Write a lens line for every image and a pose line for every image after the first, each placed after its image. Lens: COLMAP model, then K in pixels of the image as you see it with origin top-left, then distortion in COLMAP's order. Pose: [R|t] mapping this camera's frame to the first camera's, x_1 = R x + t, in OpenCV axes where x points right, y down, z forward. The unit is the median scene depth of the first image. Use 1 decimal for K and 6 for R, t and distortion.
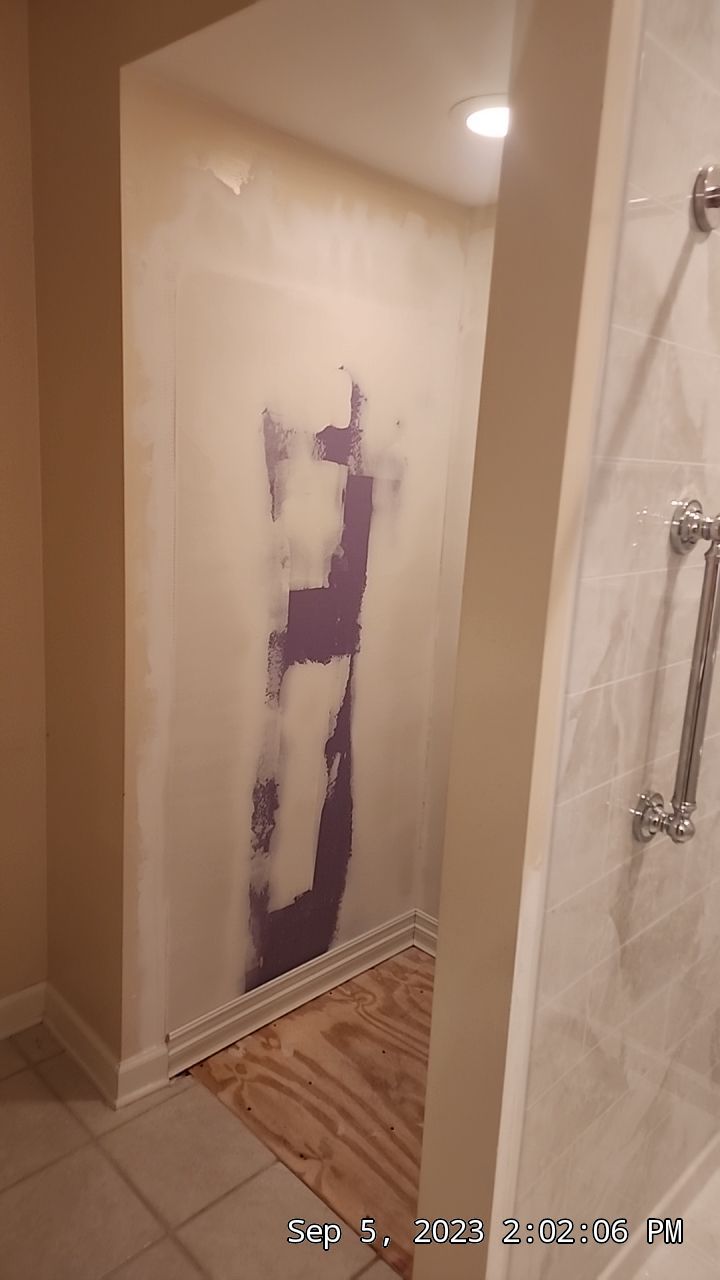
lens RADIAL K [[854.5, 0, 354.7], [0, 854.5, 628.8], [0, 0, 1]] dist [0.087216, -0.080153]
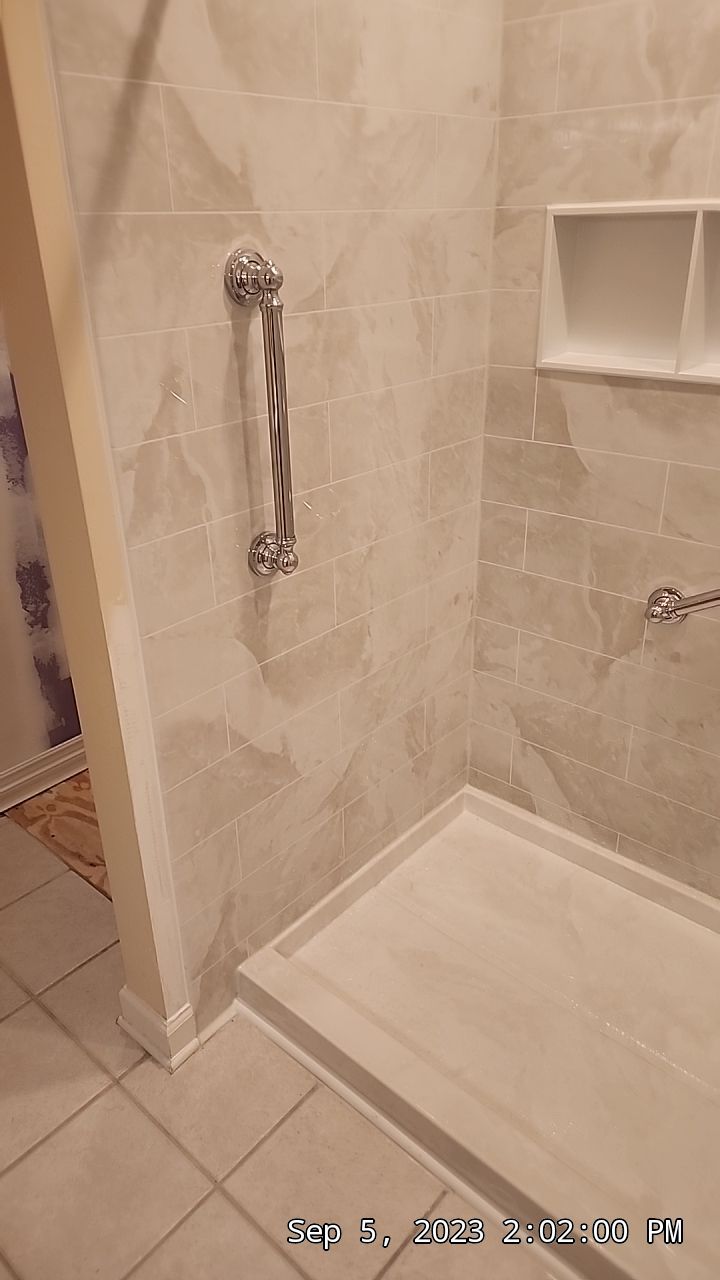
lens RADIAL K [[854.5, 0, 355.2], [0, 854.5, 629.1], [0, 0, 1]] dist [0.087216, -0.080153]
pose [[0.994790, -0.096945, 0.031532, 0.279705], [0.086337, 0.965653, 0.245073, 0.030661], [-0.054208, -0.241074, 0.968992, -0.087912]]
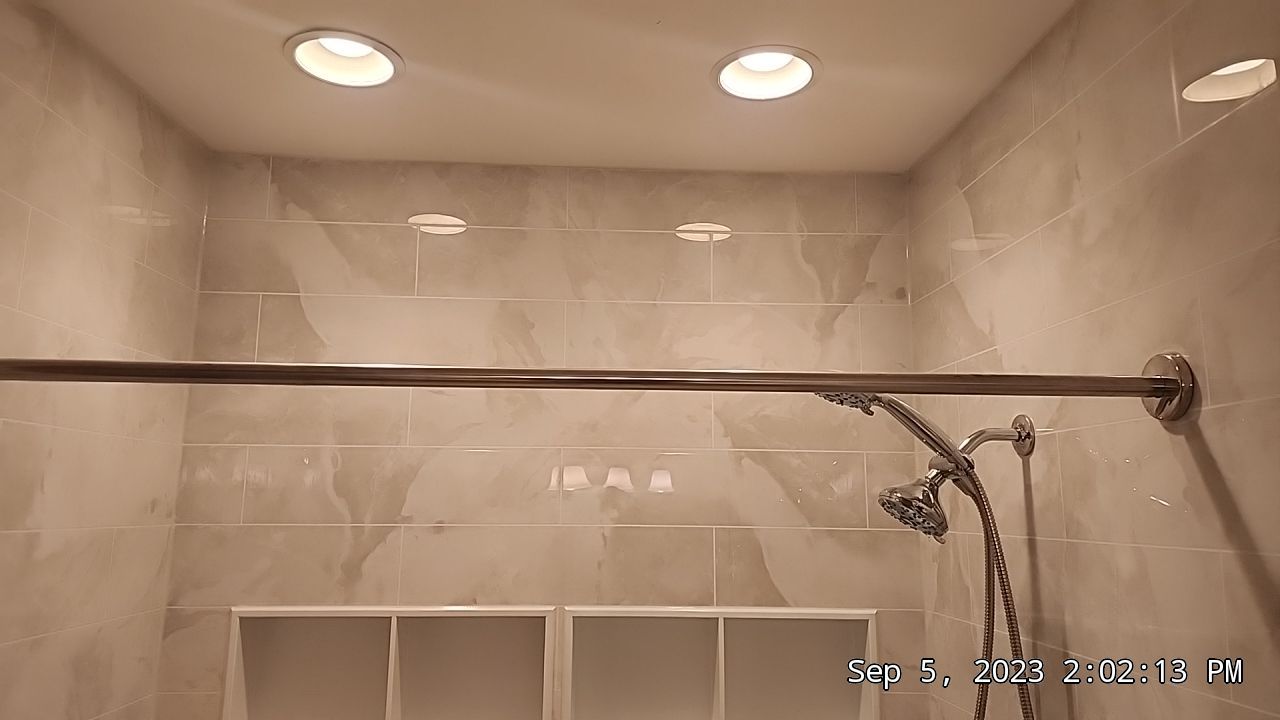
lens RADIAL K [[854.5, 0, 629.1], [0, 854.5, 358.1], [0, 0, 1]] dist [0.087216, -0.080153]
pose [[0.674595, 0.079889, 0.733852, 0.164802], [0.171515, 0.949958, -0.261080, -0.087216], [-0.717986, 0.301990, 0.627135, -0.034709]]
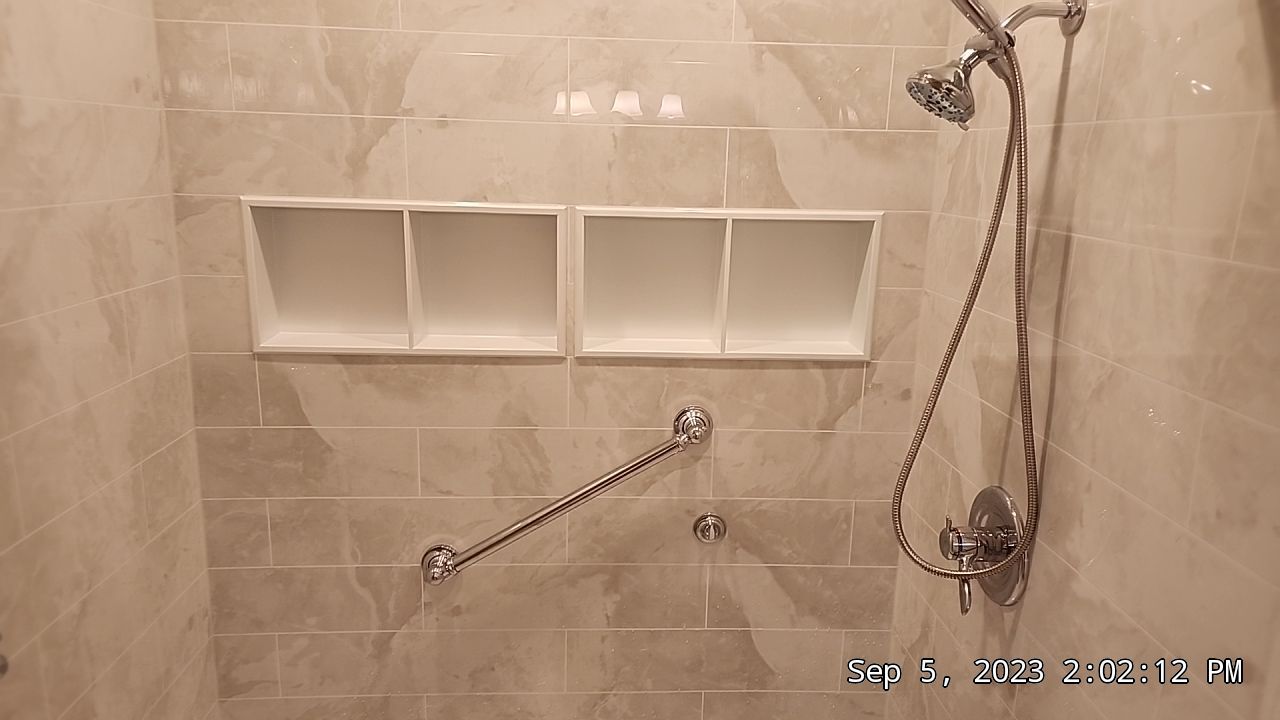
lens RADIAL K [[854.5, 0, 645.6], [0, 854.5, 351.4], [0, 0, 1]] dist [0.087216, -0.080153]
pose [[0.667015, -0.202548, 0.716984, 0.172706], [0.157624, 0.978917, 0.129906, -0.045910], [-0.728180, 0.026365, 0.684879, -0.011757]]
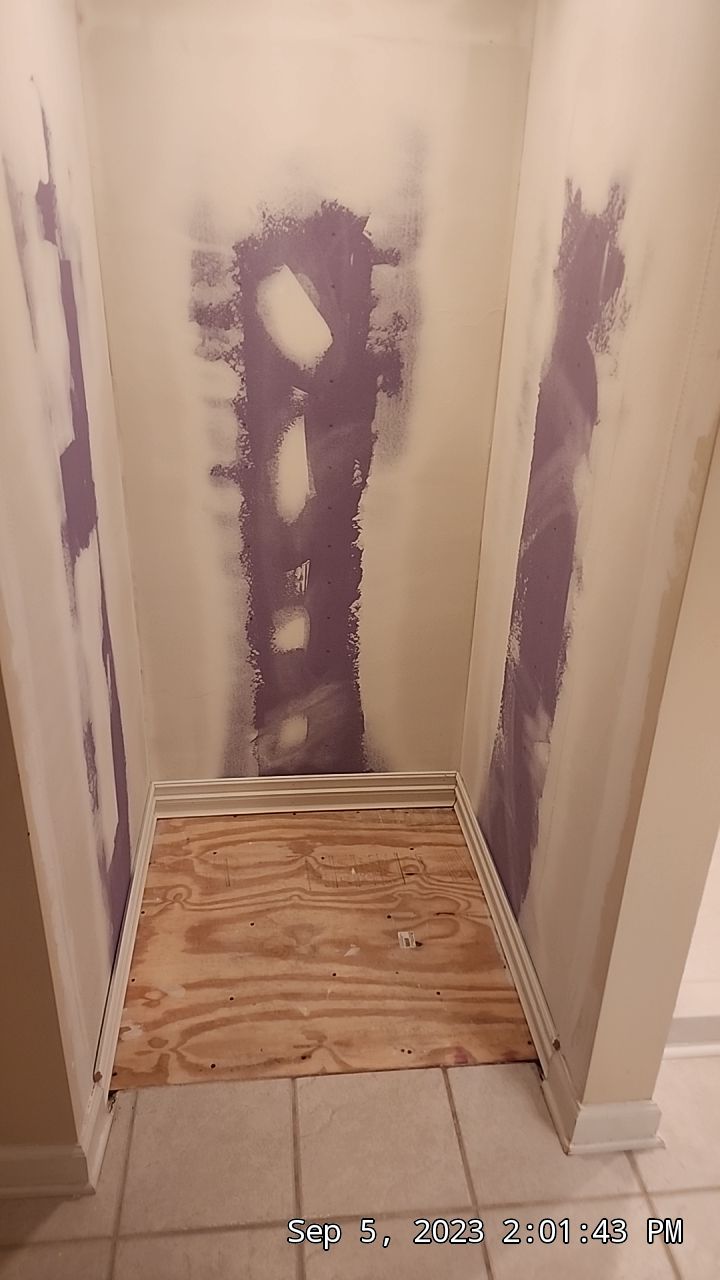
lens RADIAL K [[854.5, 0, 351.8], [0, 854.5, 639.0], [0, 0, 1]] dist [0.087216, -0.080153]
pose [[0.626970, -0.373431, 0.683709, -0.472916], [0.166850, 0.921628, 0.350375, -0.118300], [-0.760966, -0.105598, 0.640140, 0.396962]]
